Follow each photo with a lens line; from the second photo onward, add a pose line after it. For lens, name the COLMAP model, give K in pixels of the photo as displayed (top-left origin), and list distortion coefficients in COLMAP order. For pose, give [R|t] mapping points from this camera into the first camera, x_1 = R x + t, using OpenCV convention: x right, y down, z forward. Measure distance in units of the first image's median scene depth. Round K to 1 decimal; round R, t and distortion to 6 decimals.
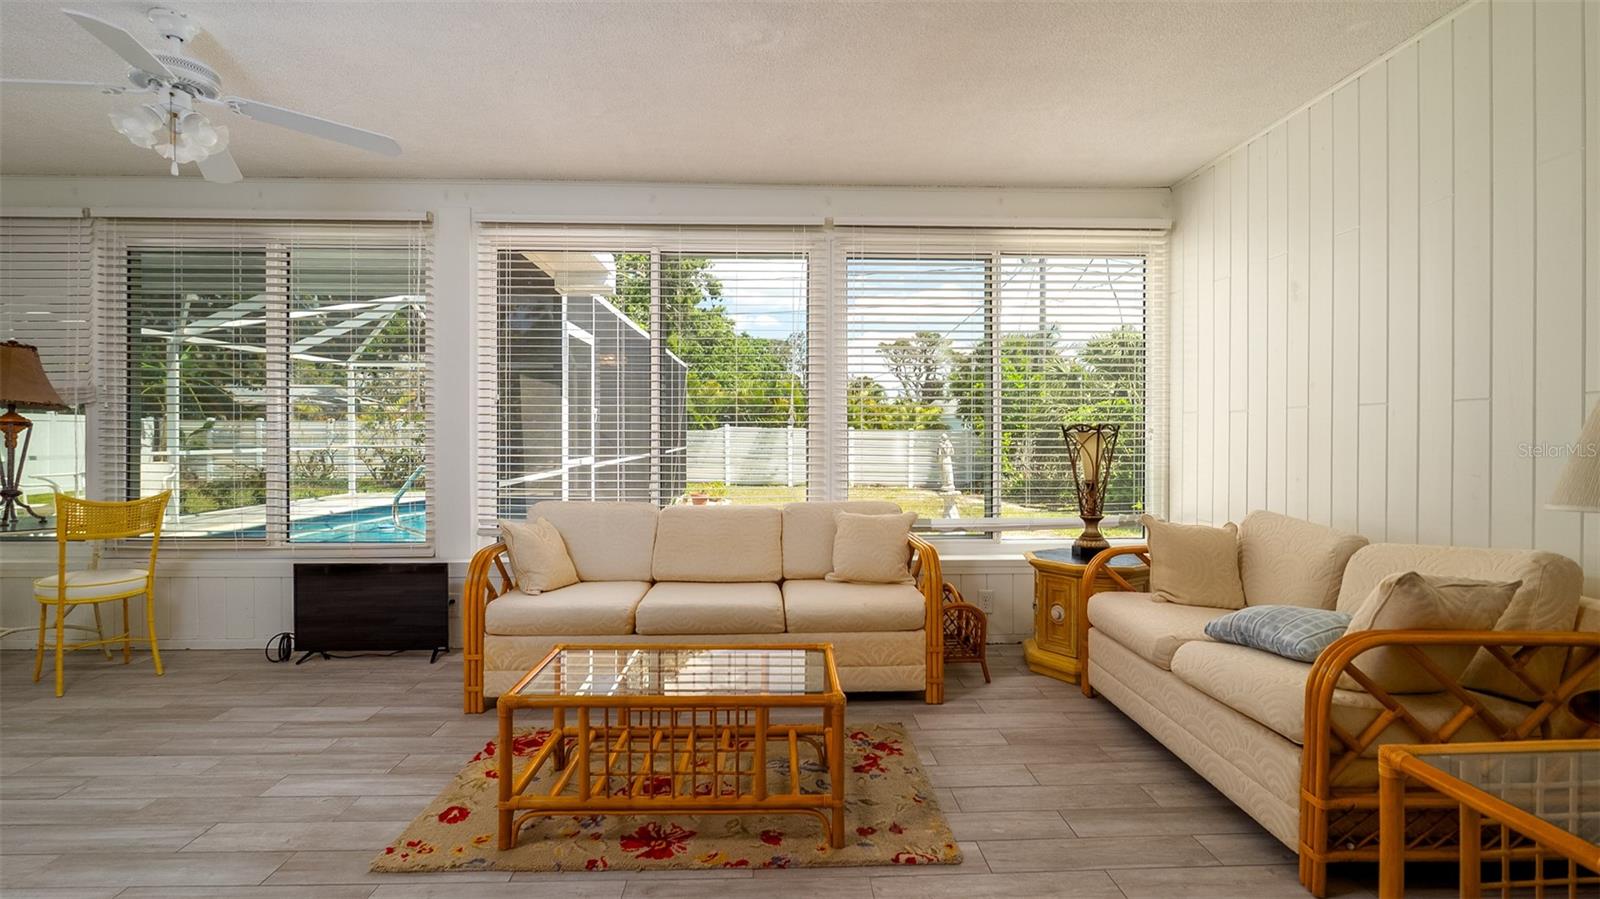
lens RADIAL K [[747.8, 0, 793.9], [0, 747.8, 432.2], [0, 0, 1]] dist [-0.008370, 0.000711]
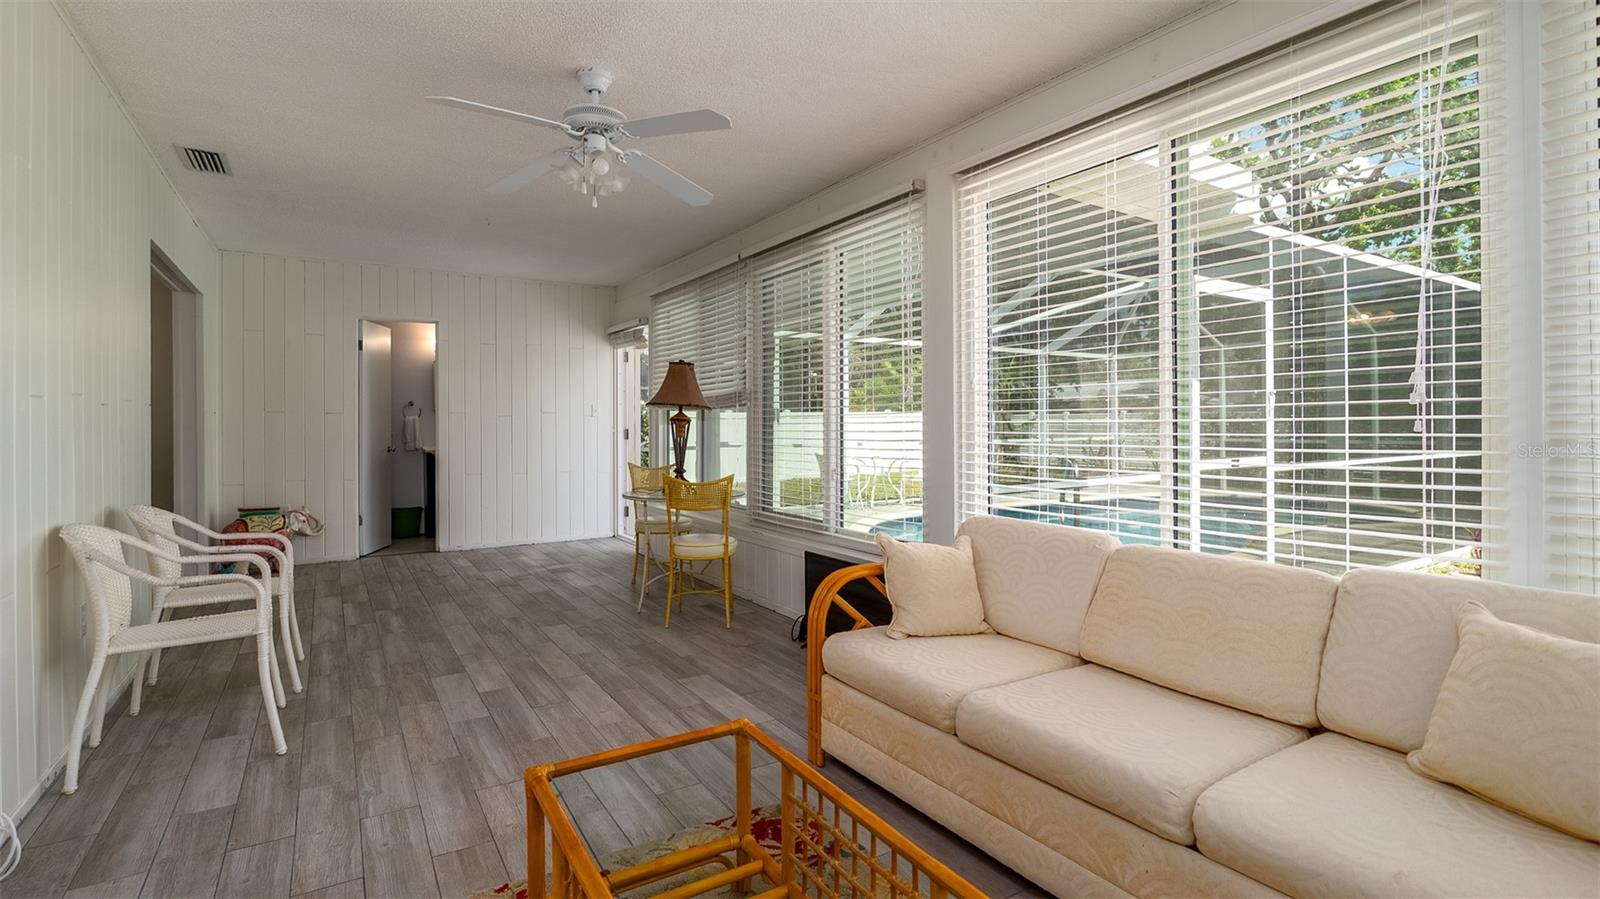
lens RADIAL K [[743.1, 0, 792.1], [0, 743.1, 423.4], [0, 0, 1]] dist [-0.009360, 0.000874]
pose [[0.500103, -0.005669, -0.865947, 0.235640], [0.006070, 0.999977, -0.003041, -0.000149], [0.865944, -0.003735, 0.500126, 0.481314]]
